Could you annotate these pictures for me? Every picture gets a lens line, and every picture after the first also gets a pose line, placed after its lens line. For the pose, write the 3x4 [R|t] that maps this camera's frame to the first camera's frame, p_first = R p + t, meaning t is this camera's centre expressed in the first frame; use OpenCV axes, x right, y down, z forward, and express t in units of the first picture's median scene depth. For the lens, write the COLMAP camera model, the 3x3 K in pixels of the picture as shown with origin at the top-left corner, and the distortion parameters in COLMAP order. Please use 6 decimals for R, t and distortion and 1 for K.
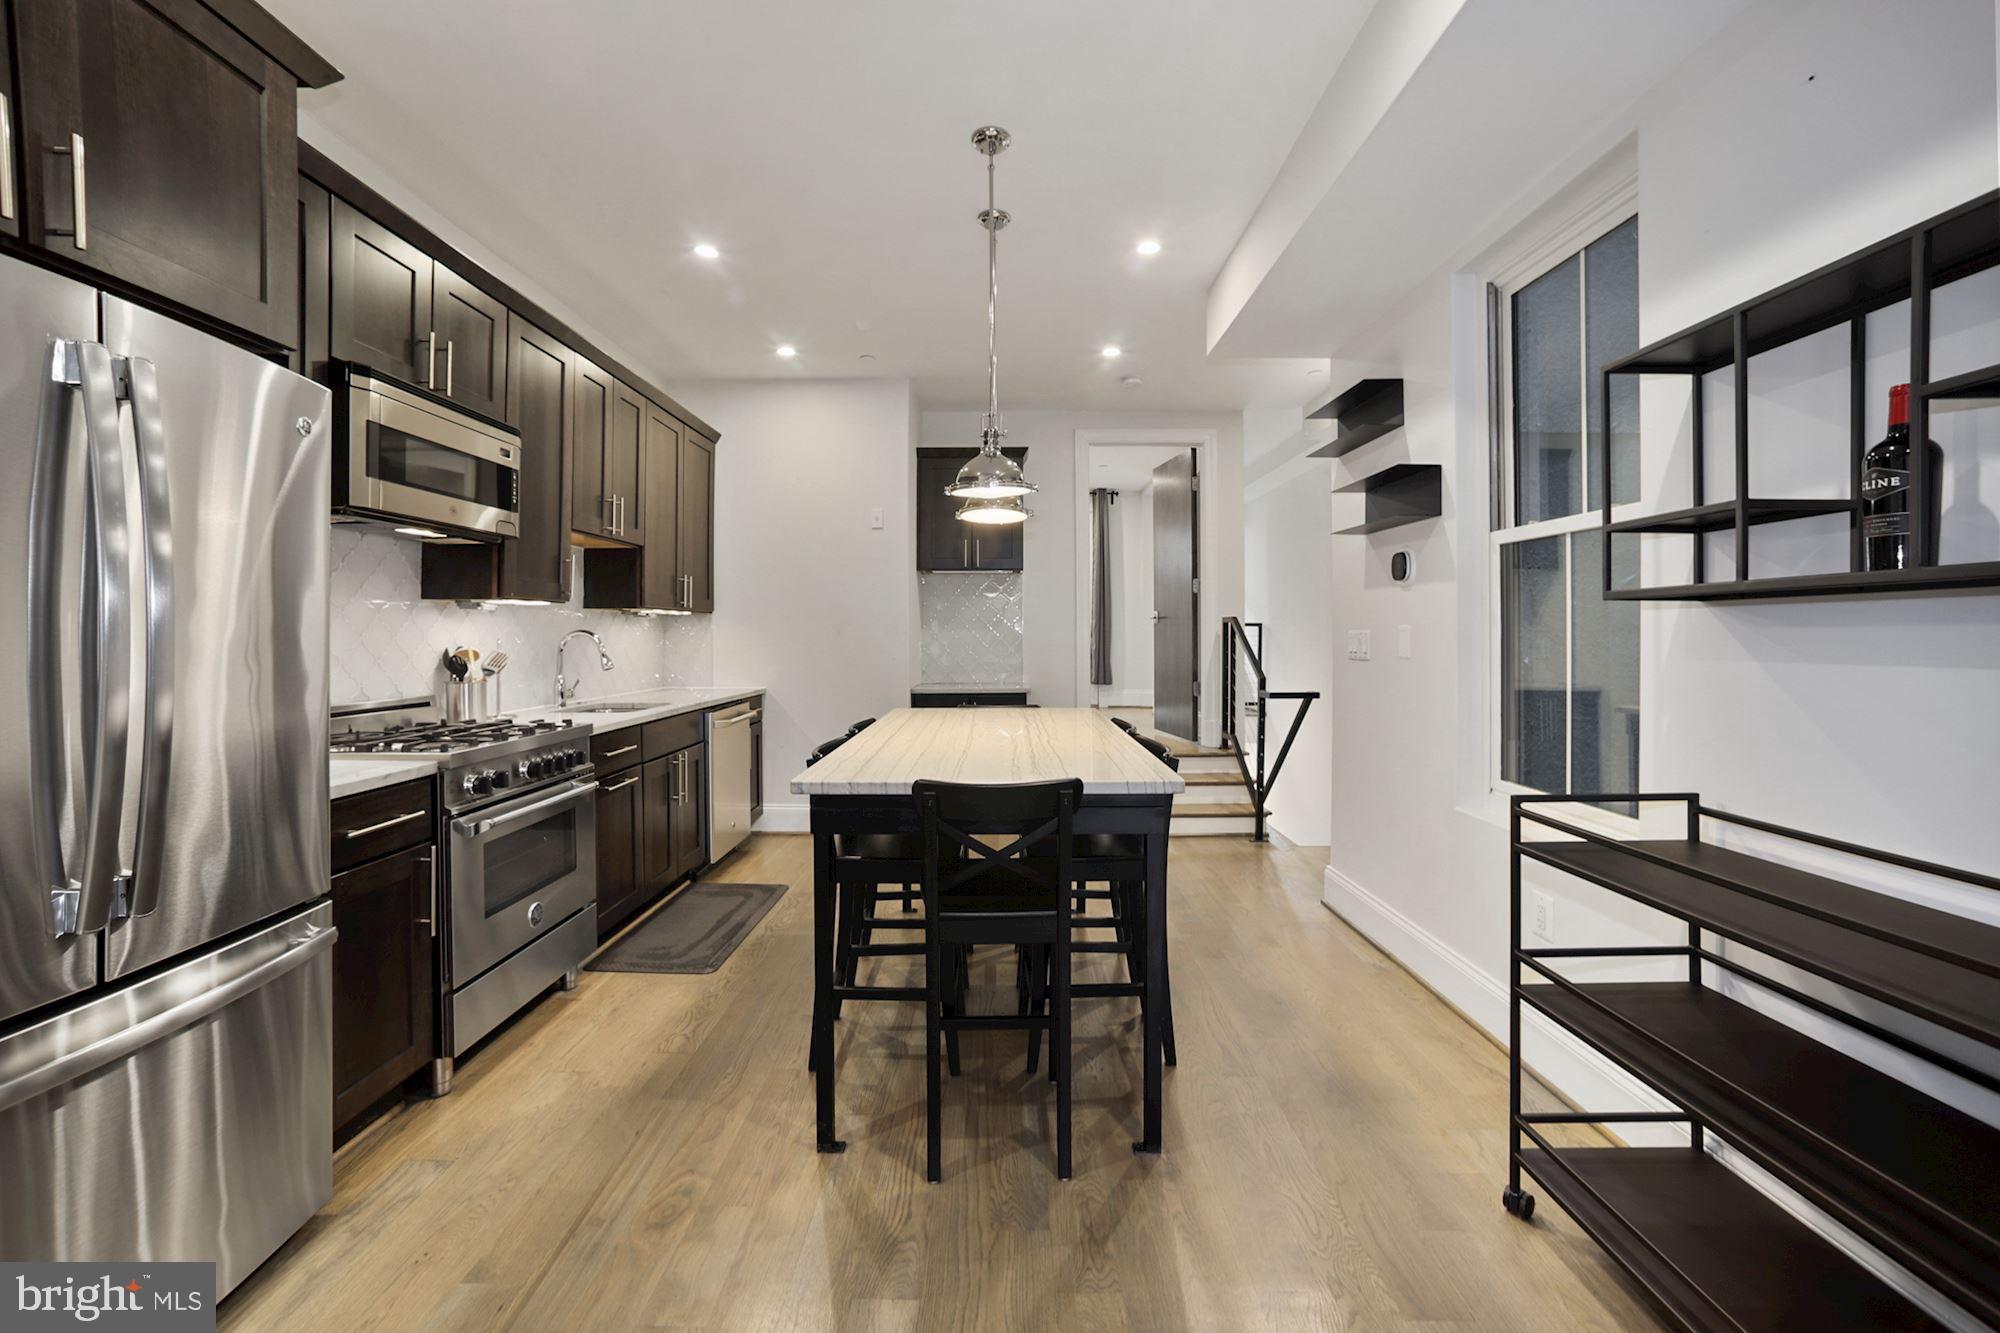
lens RADIAL K [[816.7, 0, 999.4], [0, 816.7, 633.2], [0, 0, 1]] dist [-0.065741, 0.036558]
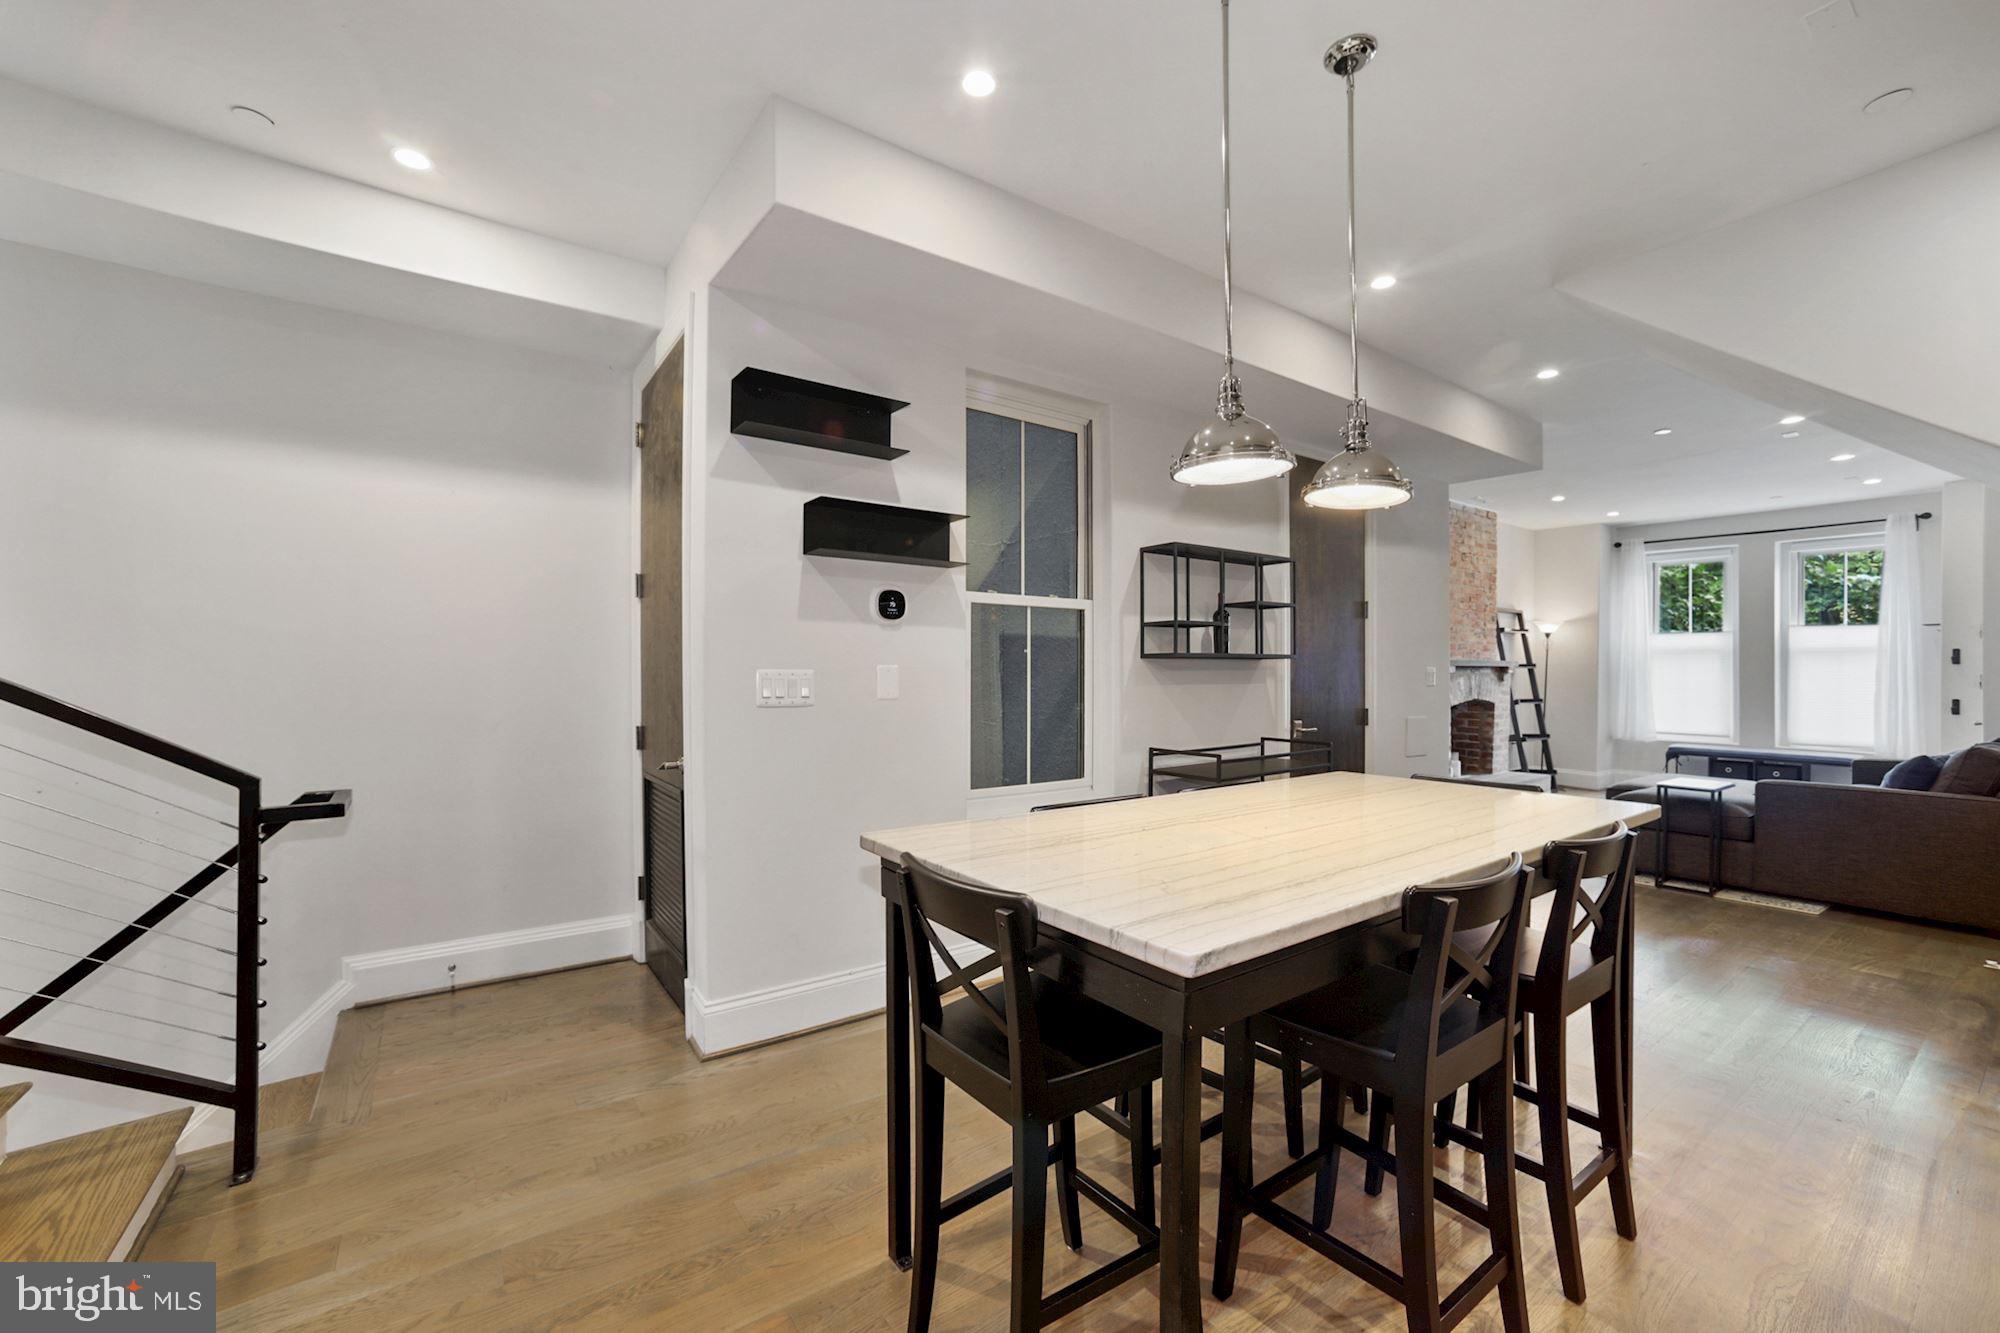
lens RADIAL K [[814.4, 0, 977.7], [0, 814.4, 676.0], [0, 0, 1]] dist [-0.043864, 0.021902]
pose [[-0.582598, -0.003447, 0.812753, -0.395815], [-0.000216, 0.999992, 0.004086, -0.001180], [-0.812760, 0.002205, -0.582594, 1.644016]]
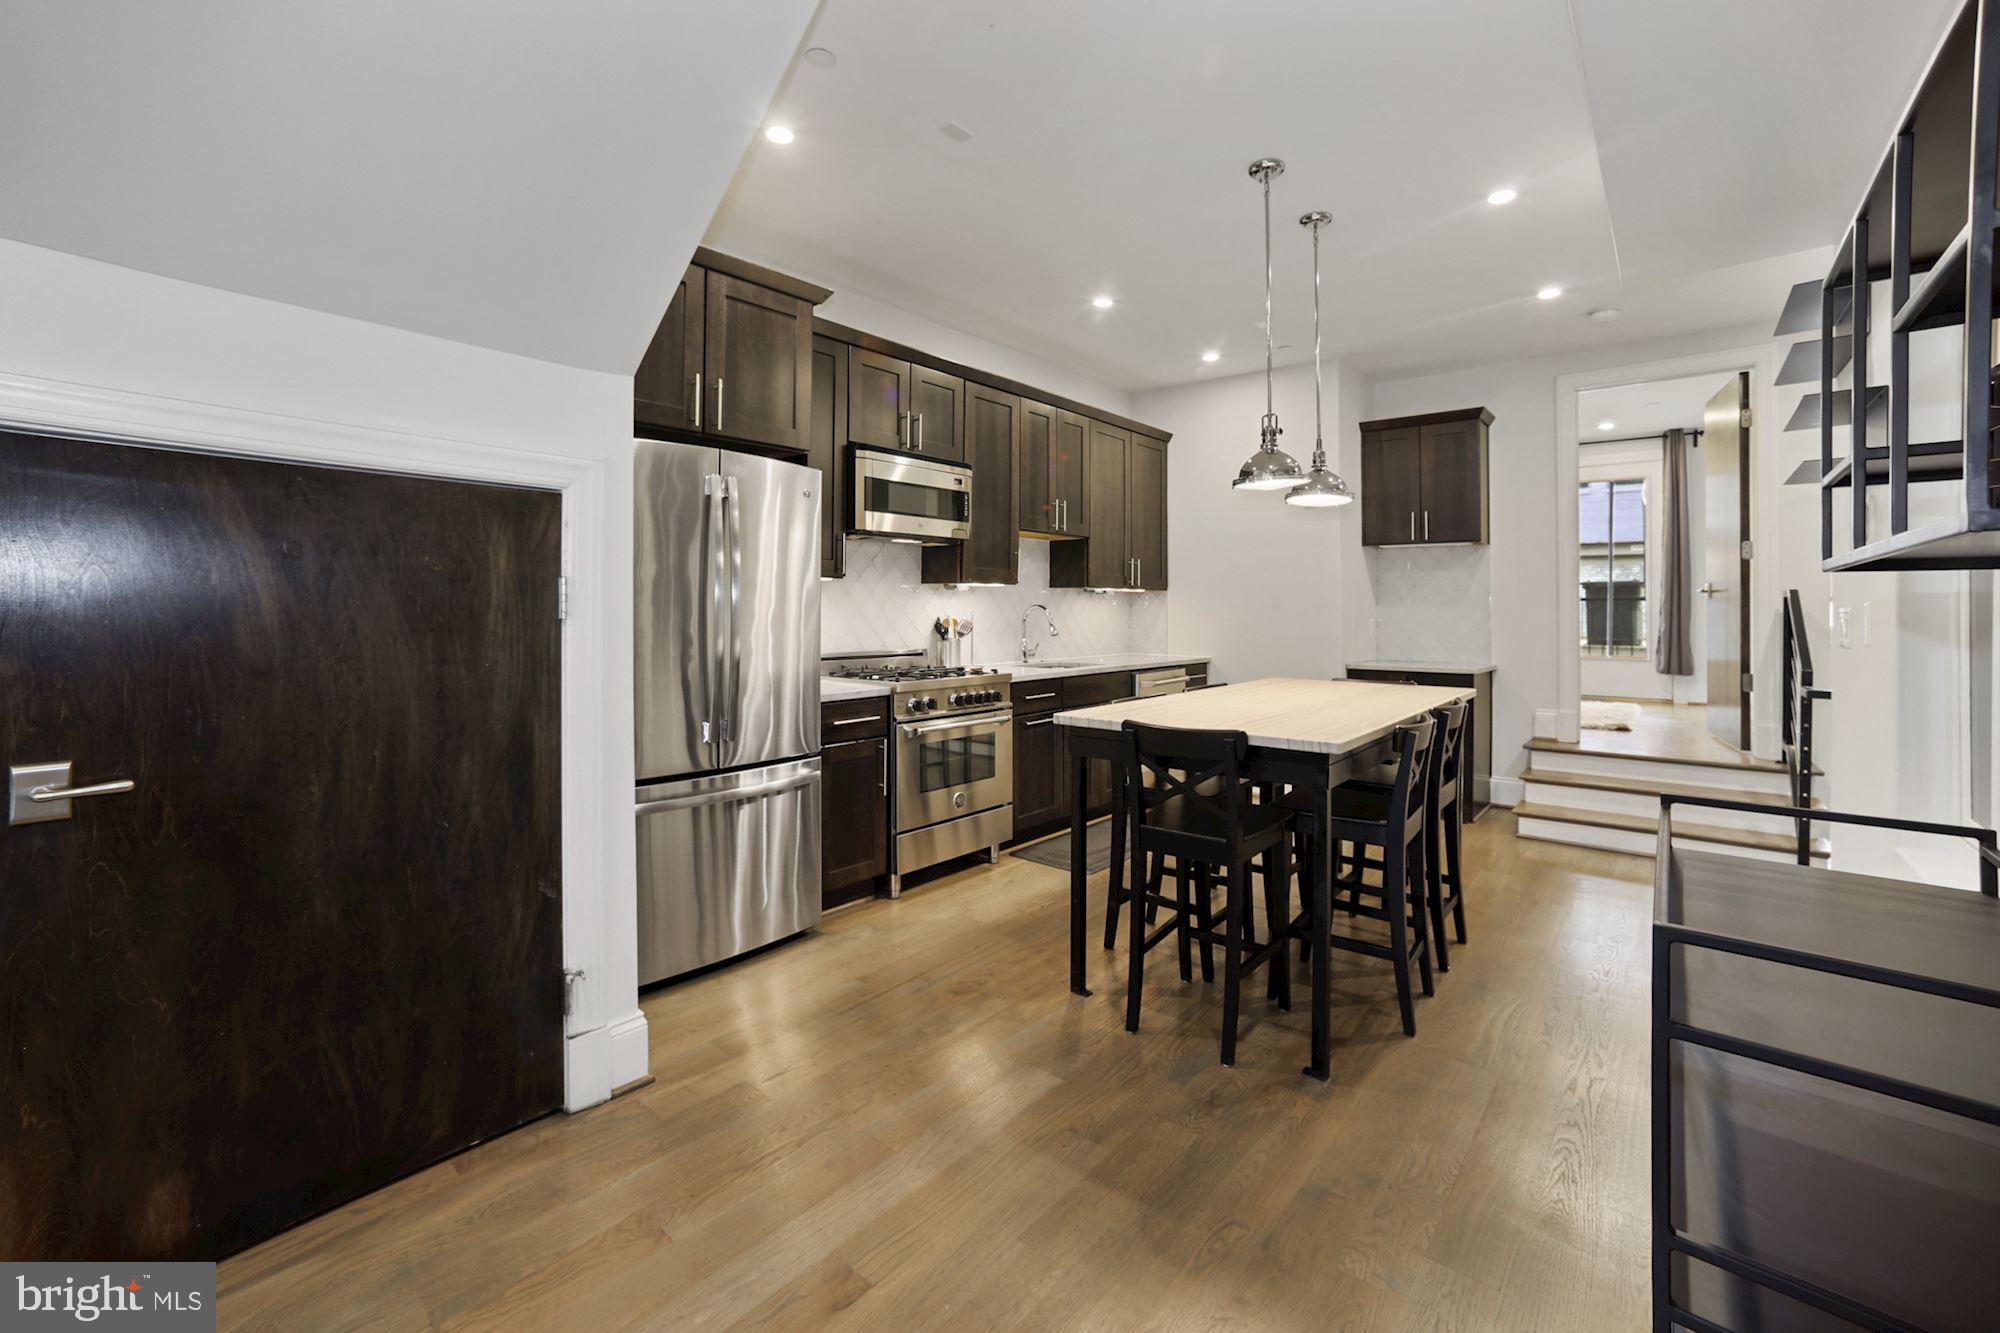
lens RADIAL K [[833.1, 0, 1007.7], [0, 833.1, 605.3], [0, 0, 1]] dist [-0.047226, 0.031483]
pose [[0.775280, 0.003451, -0.631609, 0.400843], [-0.005158, 0.999986, -0.000868, -0.001993], [0.631597, 0.003931, 0.775287, -0.110191]]
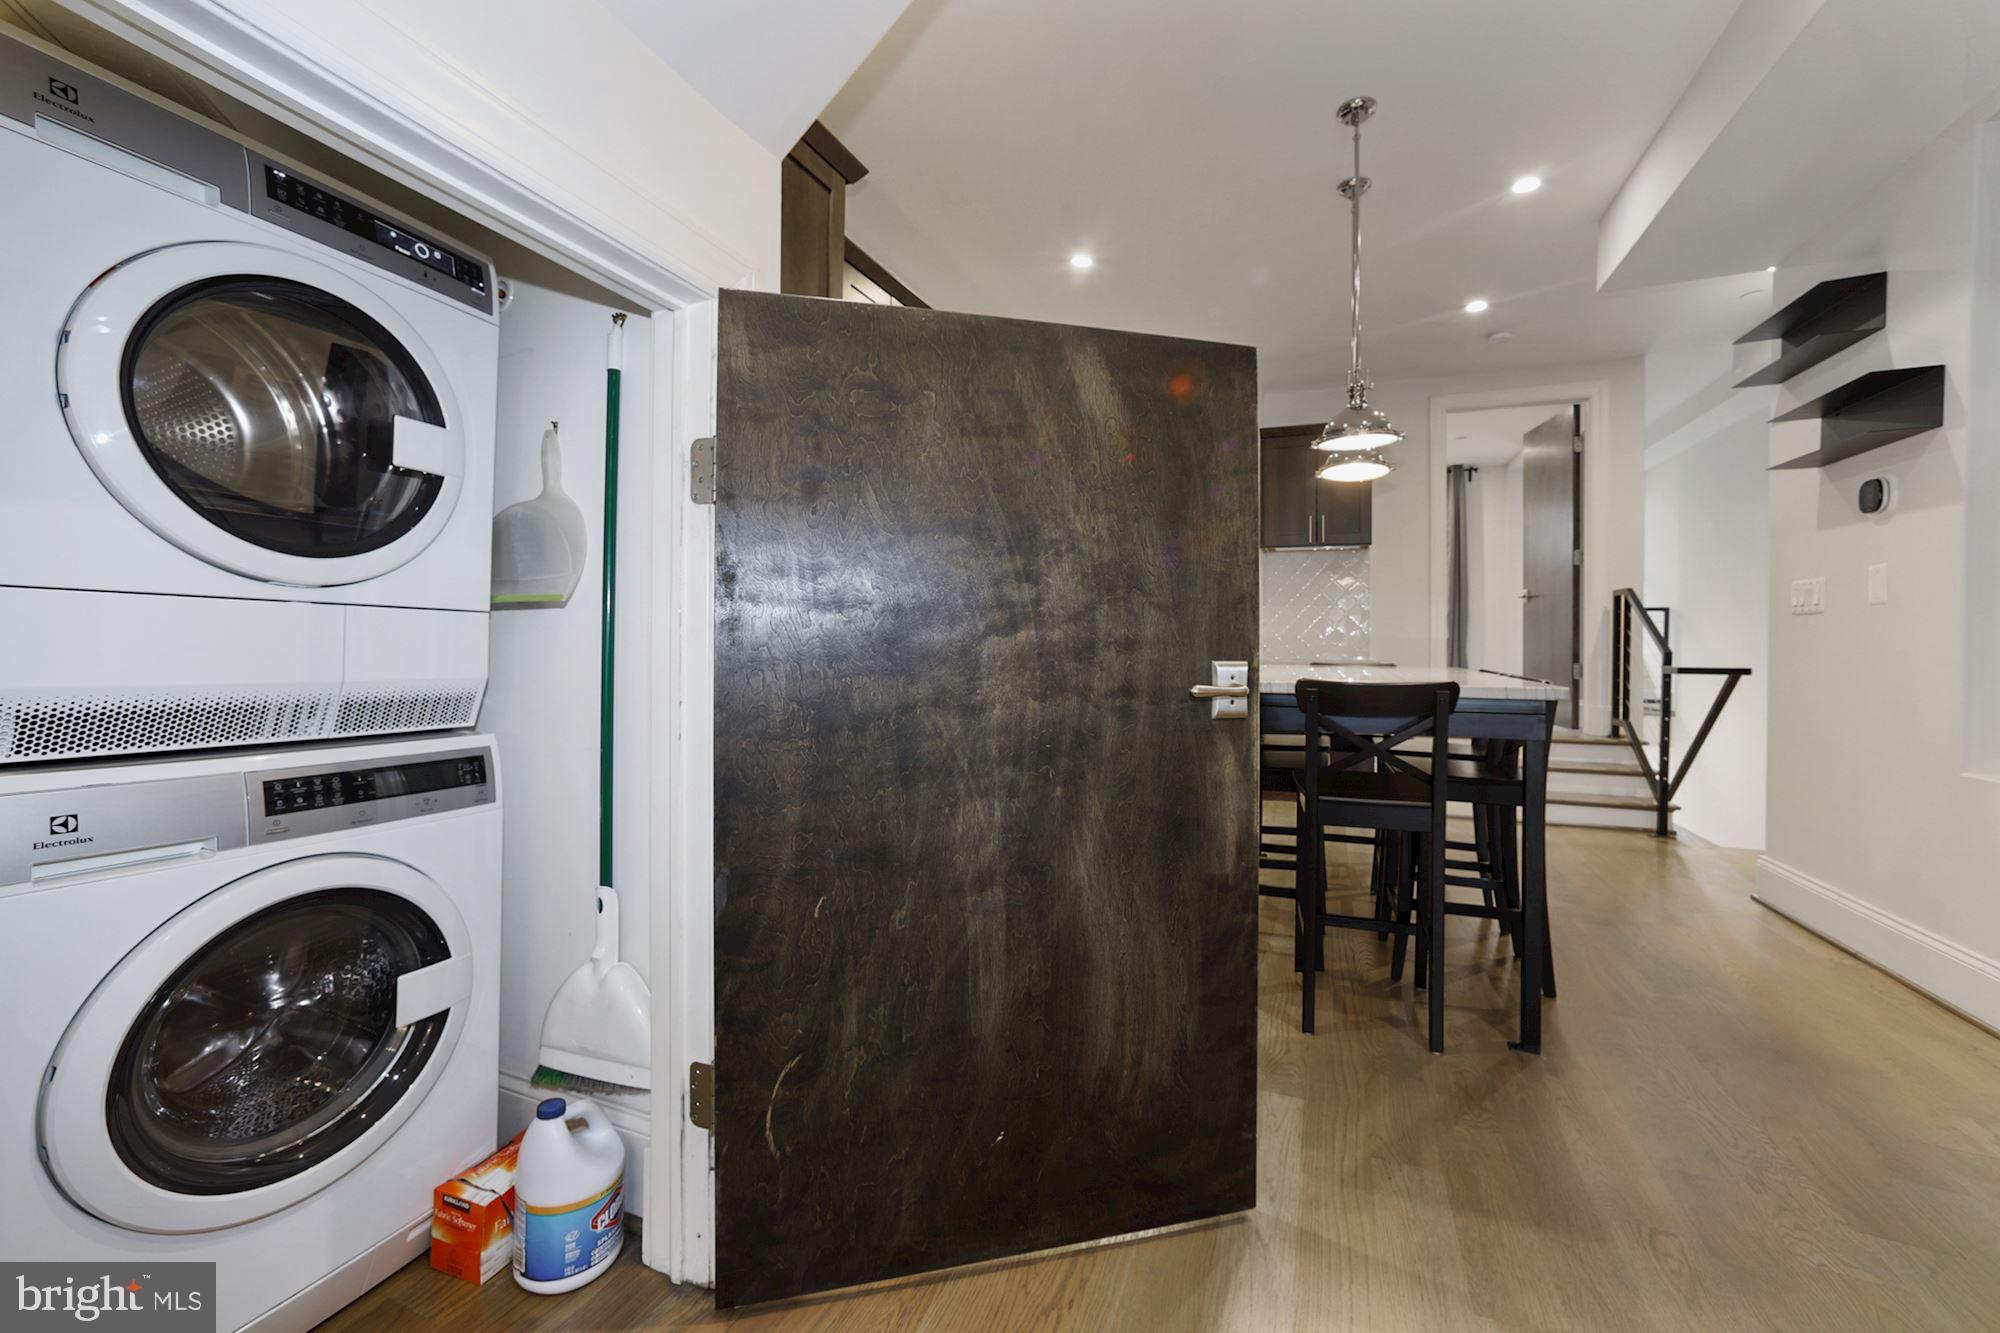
lens RADIAL K [[811.6, 0, 988.7], [0, 811.6, 645.0], [0, 0, 1]] dist [-0.043405, 0.021898]
pose [[0.922533, 0.007901, -0.385837, -0.043608], [-0.006431, 0.999966, 0.005102, 0.084571], [0.385865, -0.002226, 0.922553, -0.153363]]
